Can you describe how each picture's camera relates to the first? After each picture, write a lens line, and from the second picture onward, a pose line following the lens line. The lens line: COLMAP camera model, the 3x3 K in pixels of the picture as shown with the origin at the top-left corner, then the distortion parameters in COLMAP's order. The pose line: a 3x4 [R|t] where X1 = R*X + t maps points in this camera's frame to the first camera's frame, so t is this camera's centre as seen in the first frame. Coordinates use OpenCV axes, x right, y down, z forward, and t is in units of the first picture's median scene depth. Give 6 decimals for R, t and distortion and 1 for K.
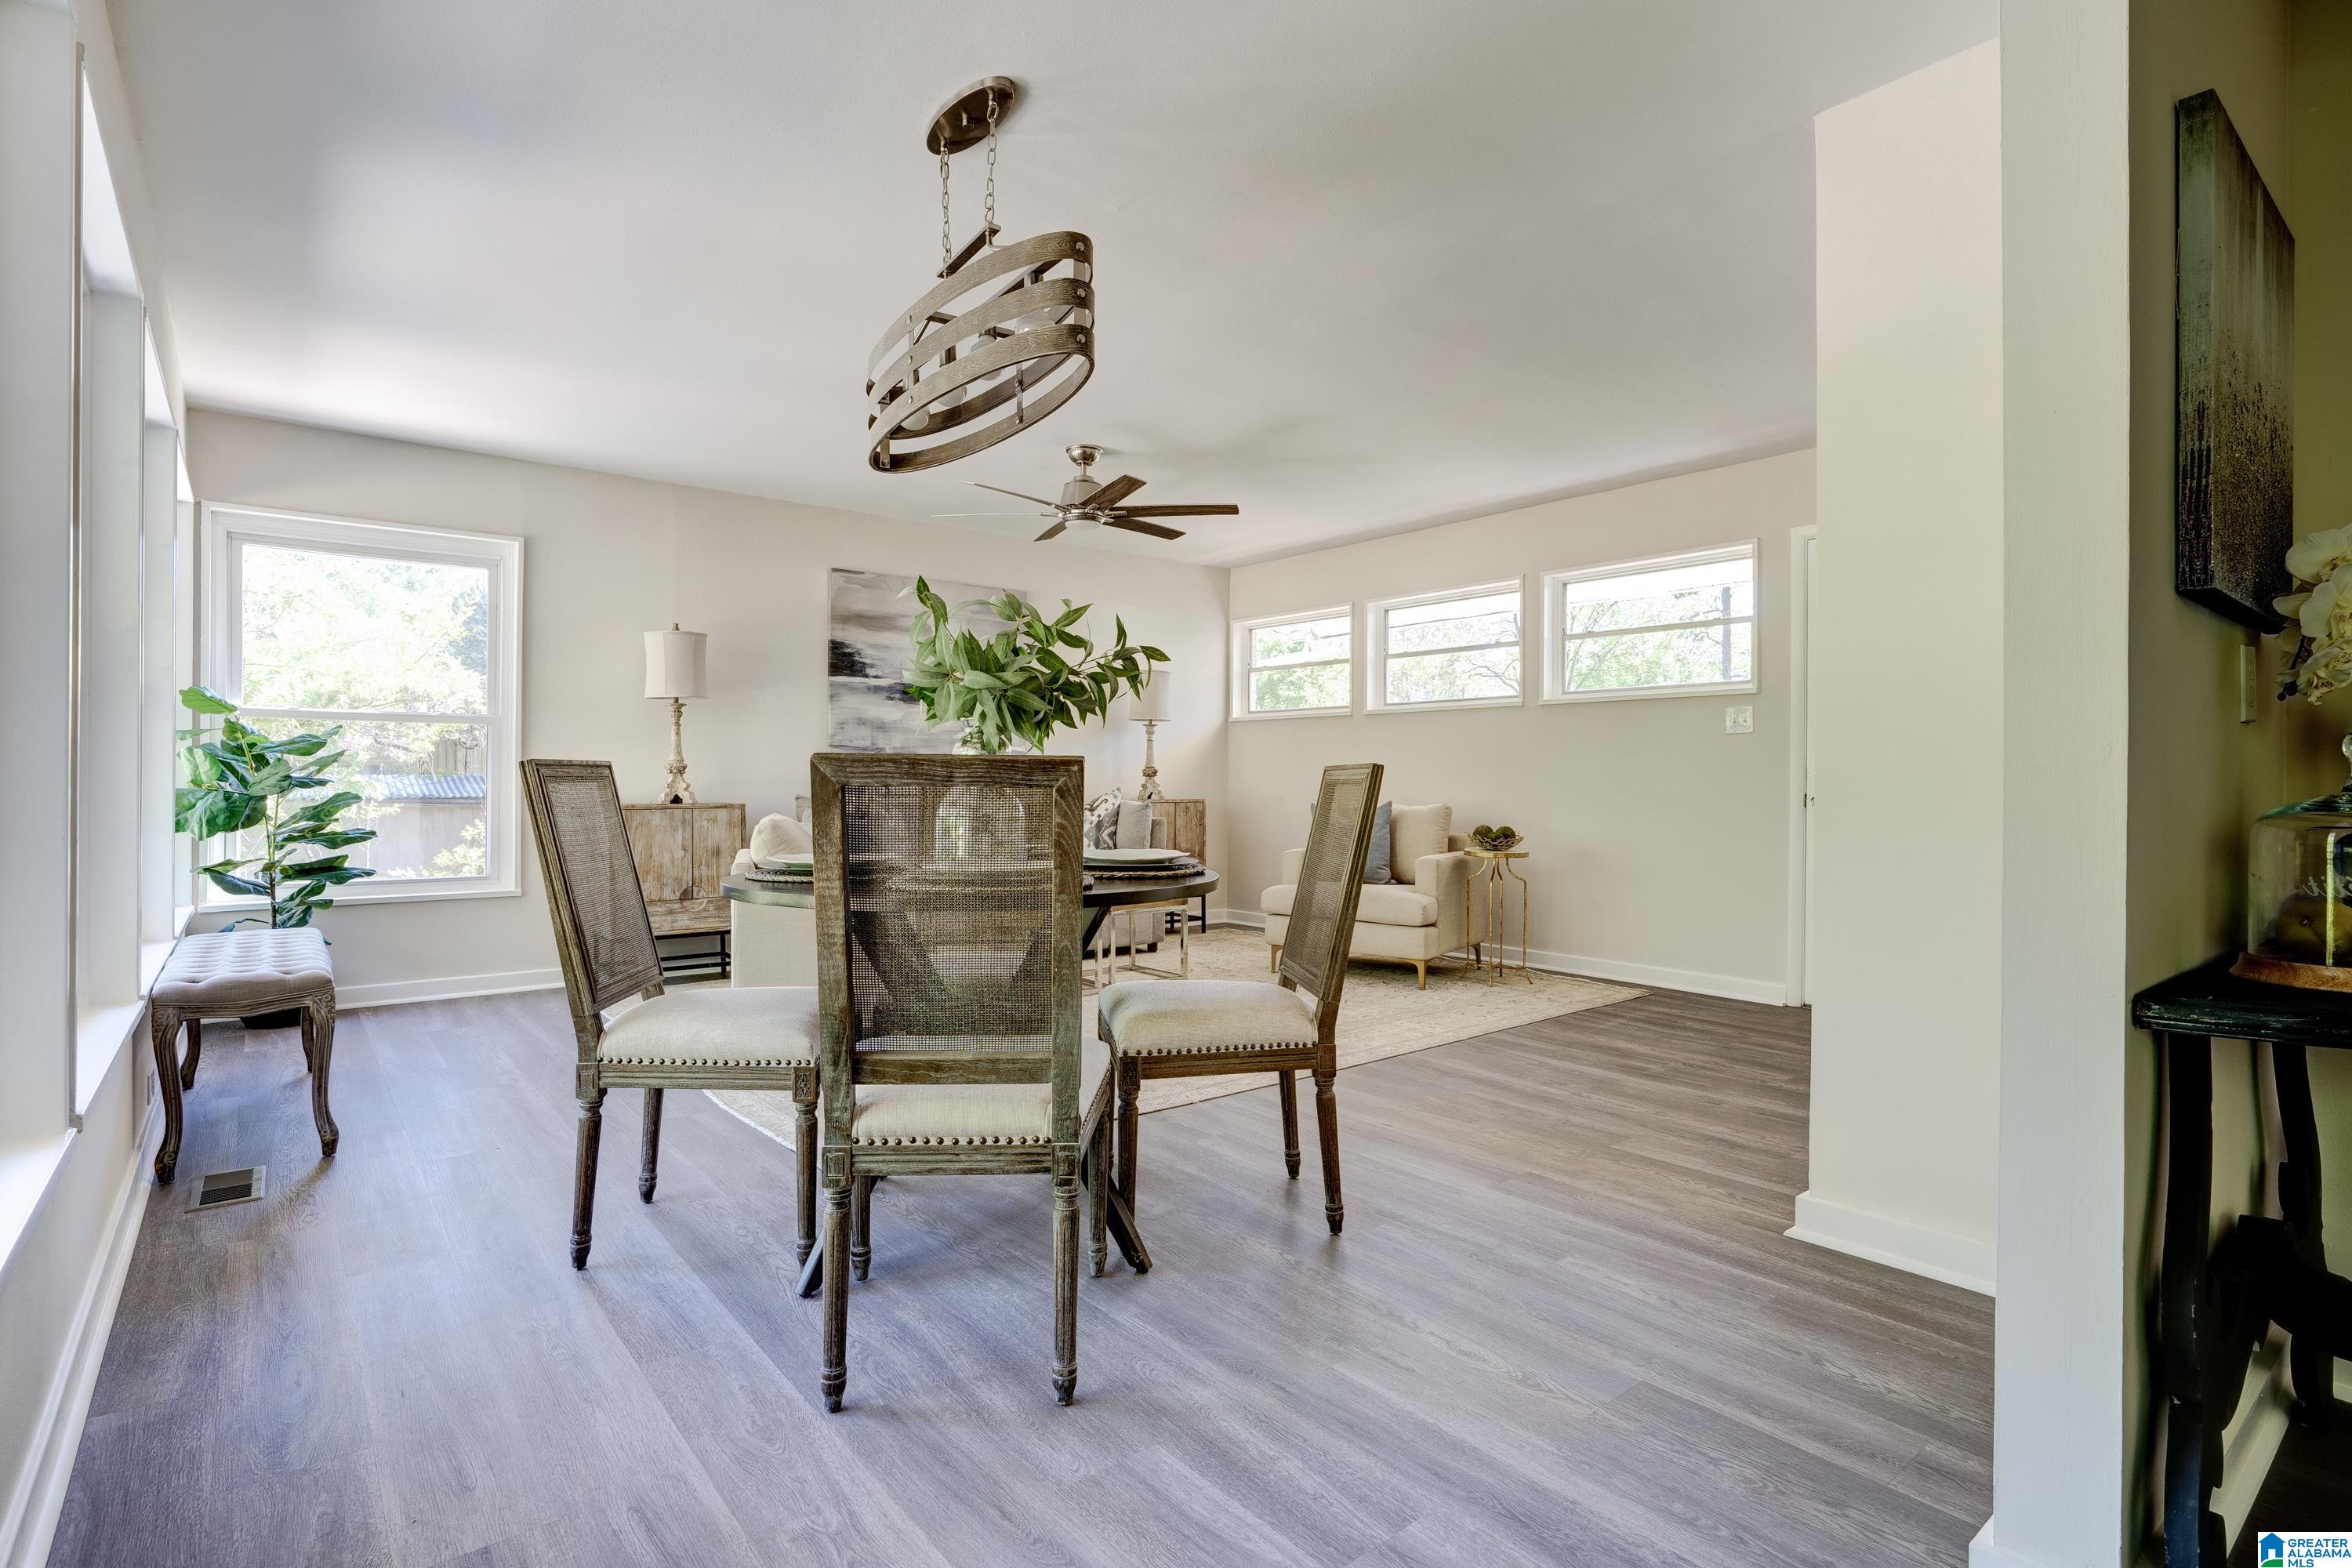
lens RADIAL K [[1140.1, 0, 1187.7], [0, 1140.1, 779.9], [0, 0, 1]] dist [-0.001192, -0.000613]
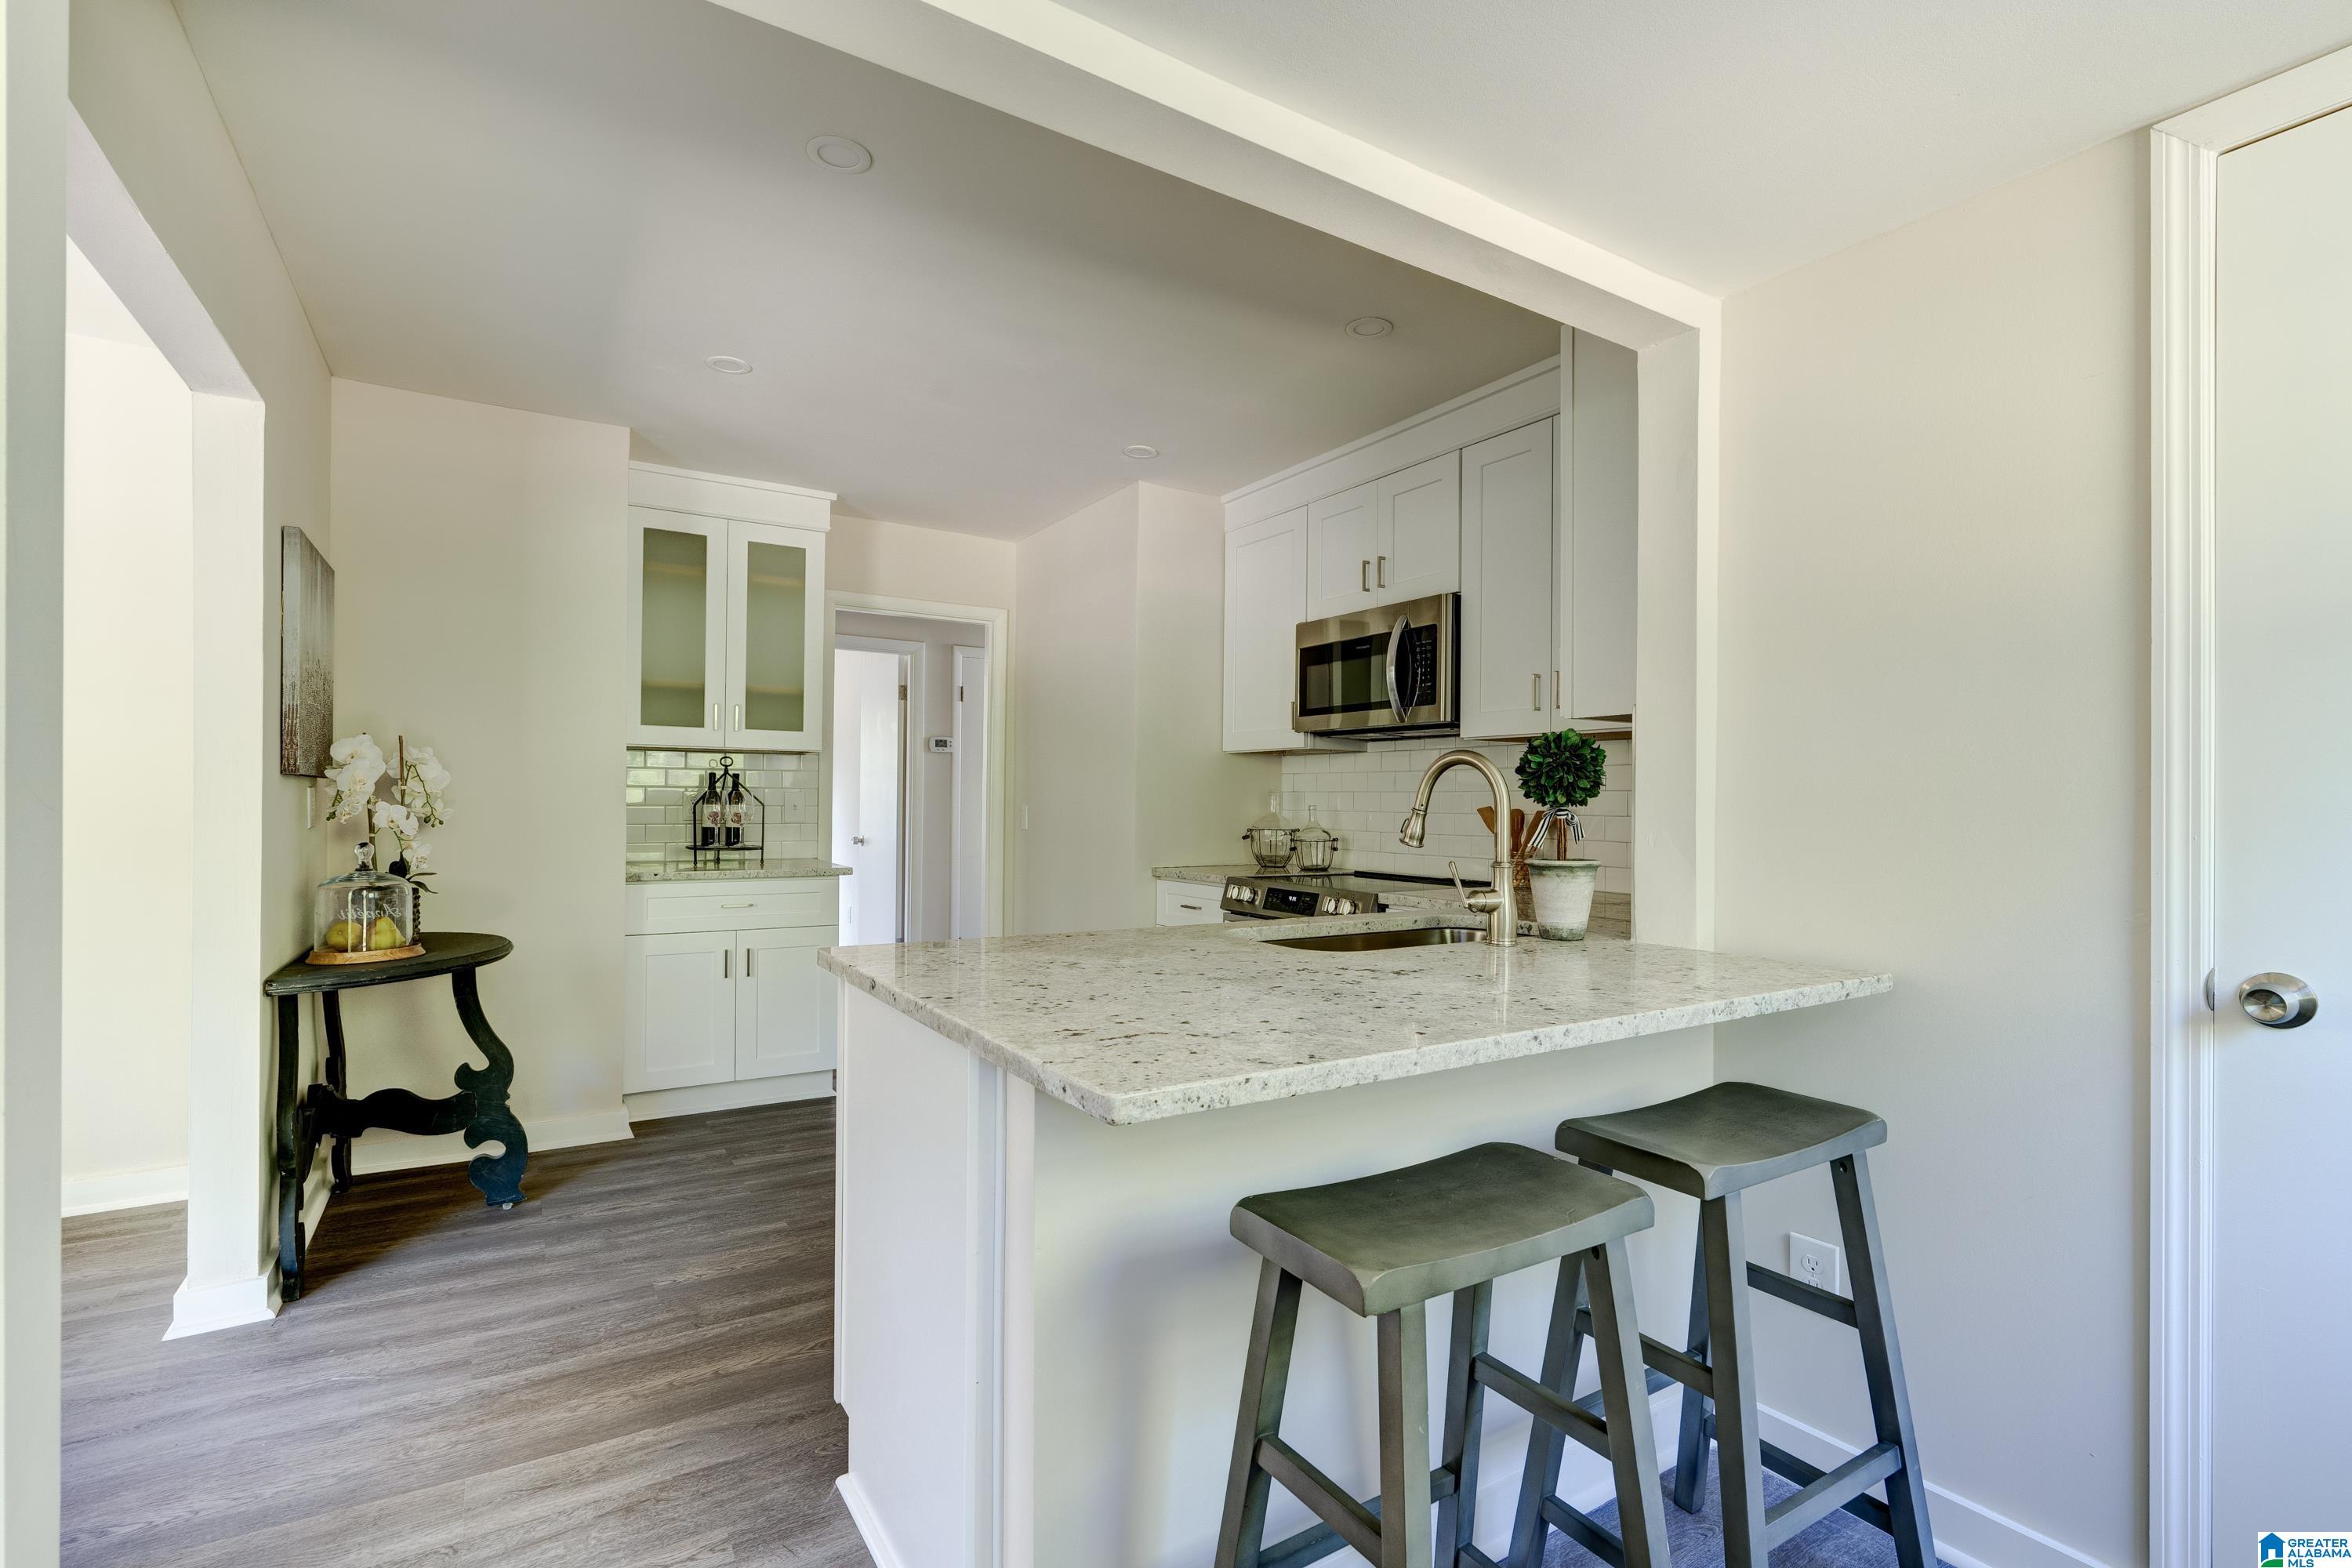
lens RADIAL K [[1071.0, 0, 1185.4], [0, 1071.0, 791.1], [0, 0, 1]] dist [-0.000558, -0.000911]
pose [[0.120351, -0.002051, 0.992729, -0.686576], [-0.003630, 0.999990, 0.002506, -0.126979], [-0.992725, -0.003906, 0.120342, -0.683666]]
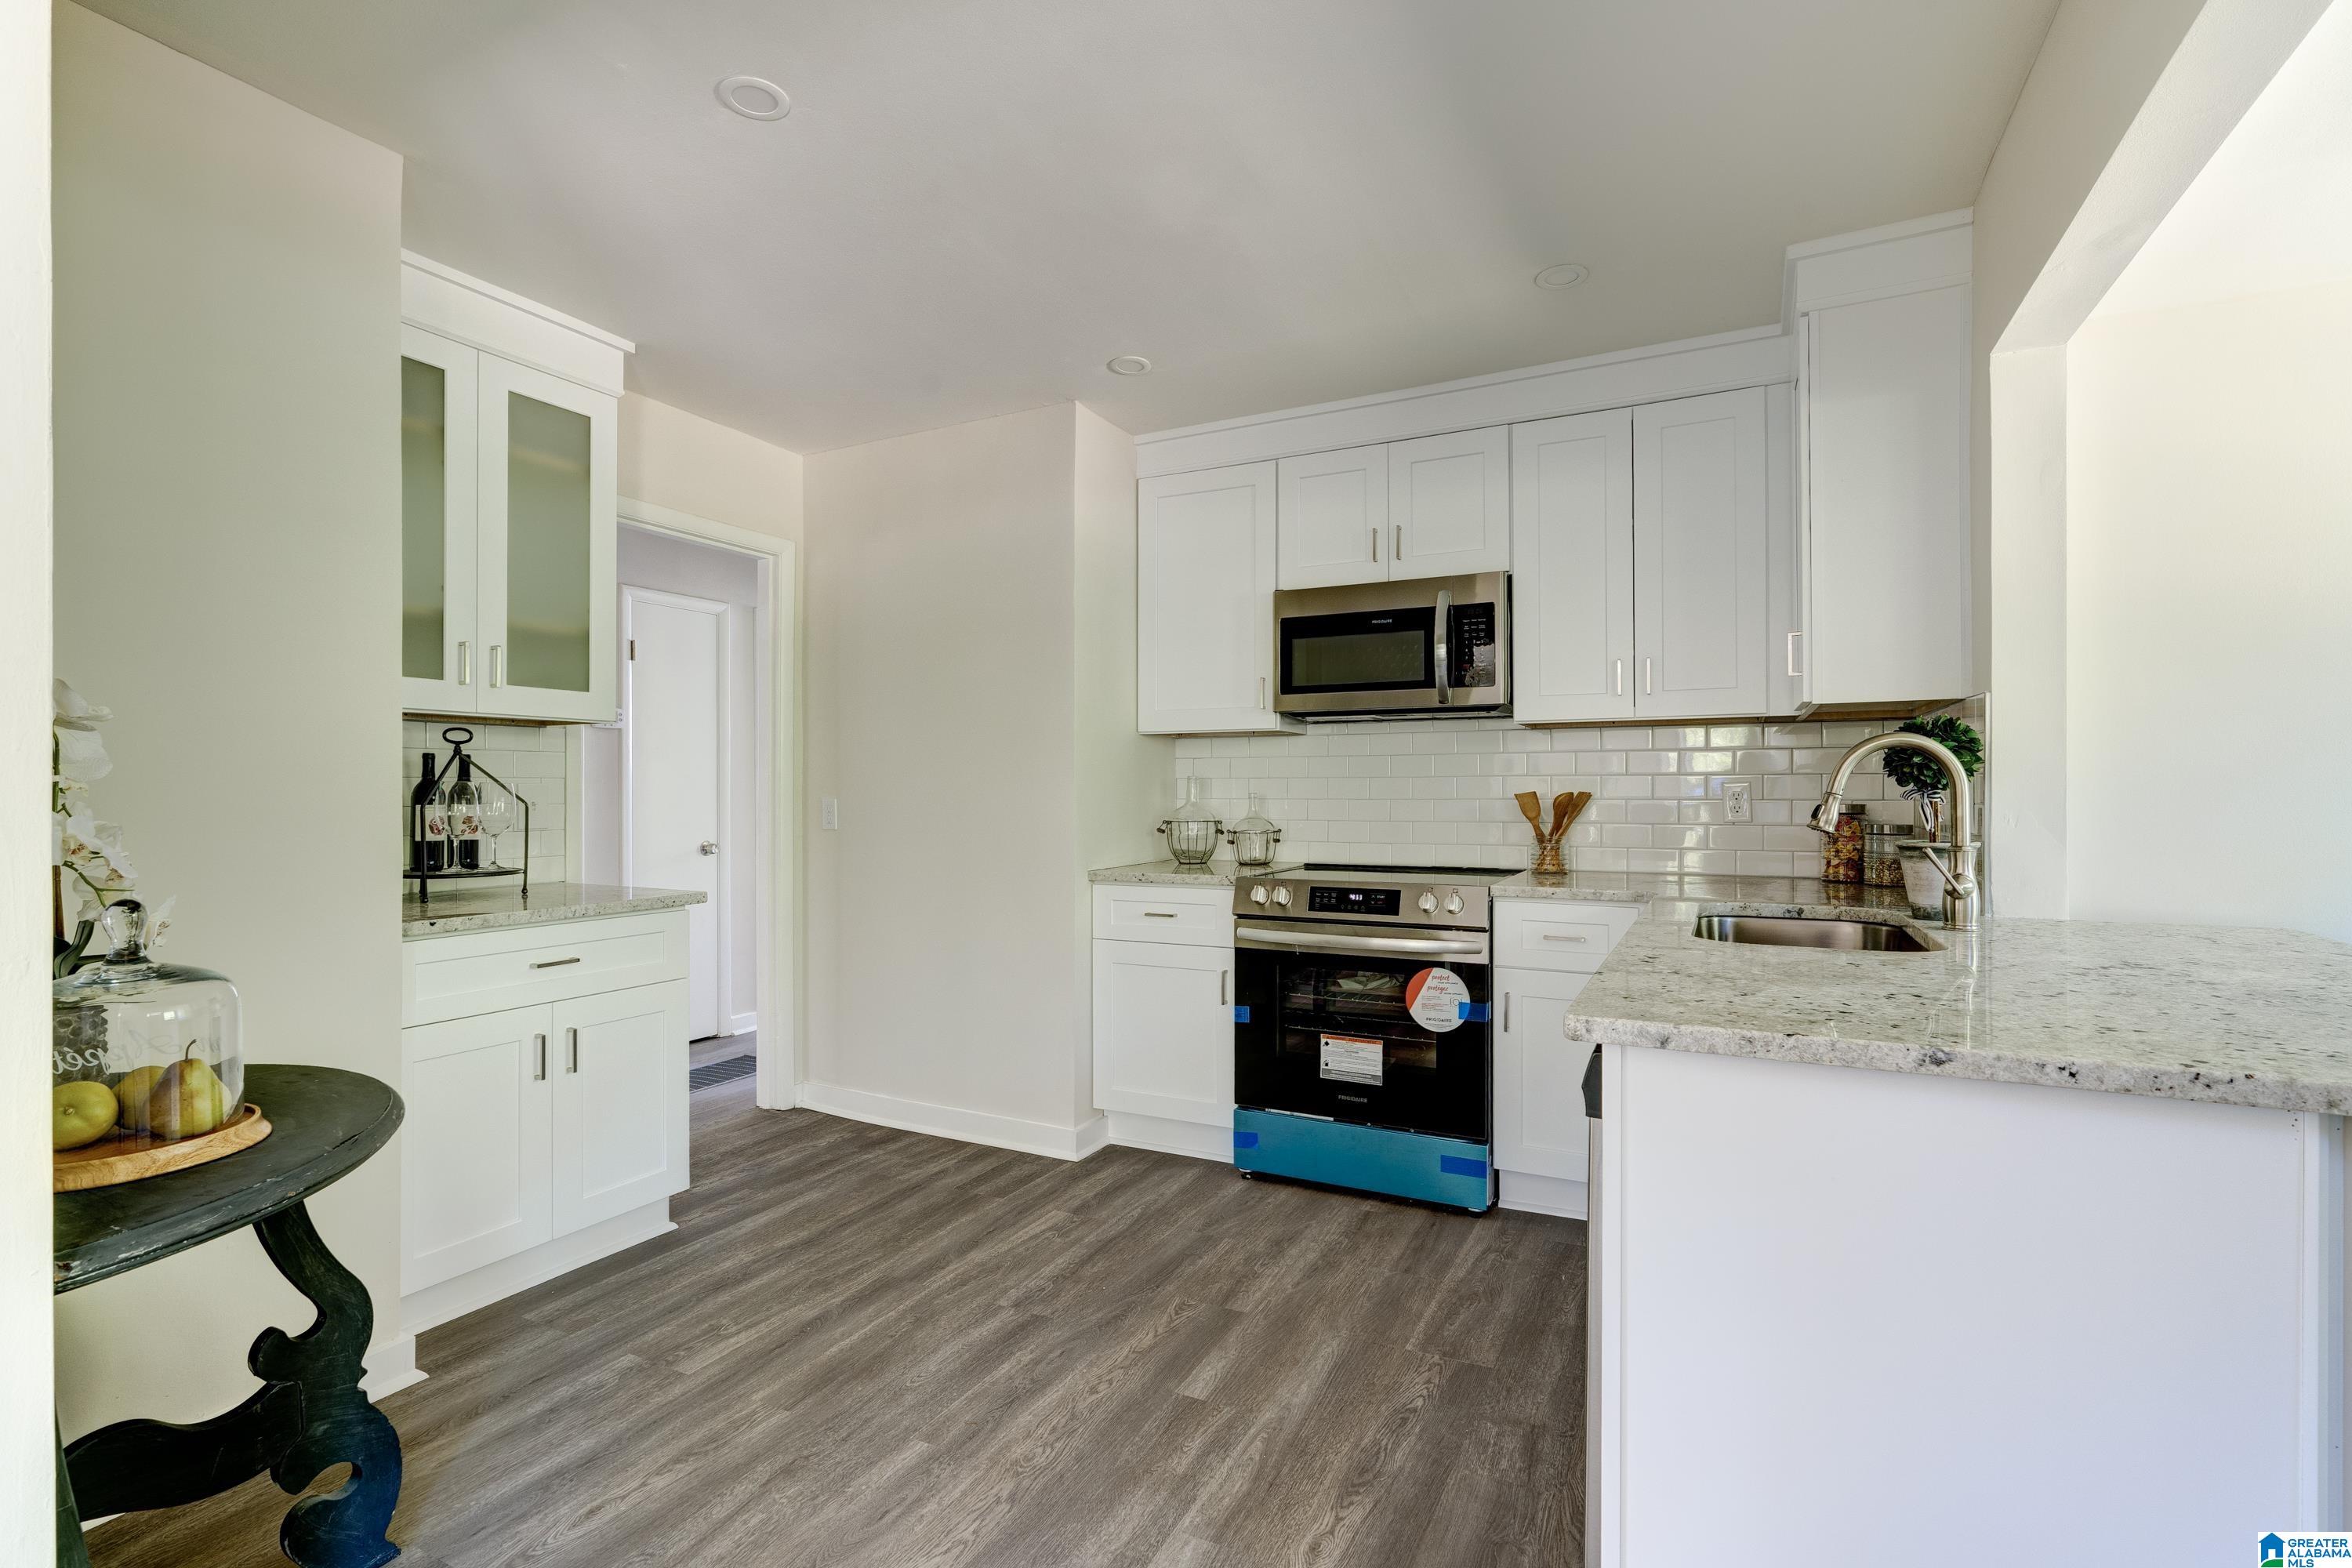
lens RADIAL K [[1071.0, 0, 1181.4], [0, 1071.0, 784.8], [0, 0, 1]] dist [-0.000558, -0.000911]
pose [[-0.403182, -0.003230, 0.915114, -0.150343], [0.002517, 0.999986, 0.004638, -0.117591], [-0.915116, 0.004173, -0.403168, 0.440920]]
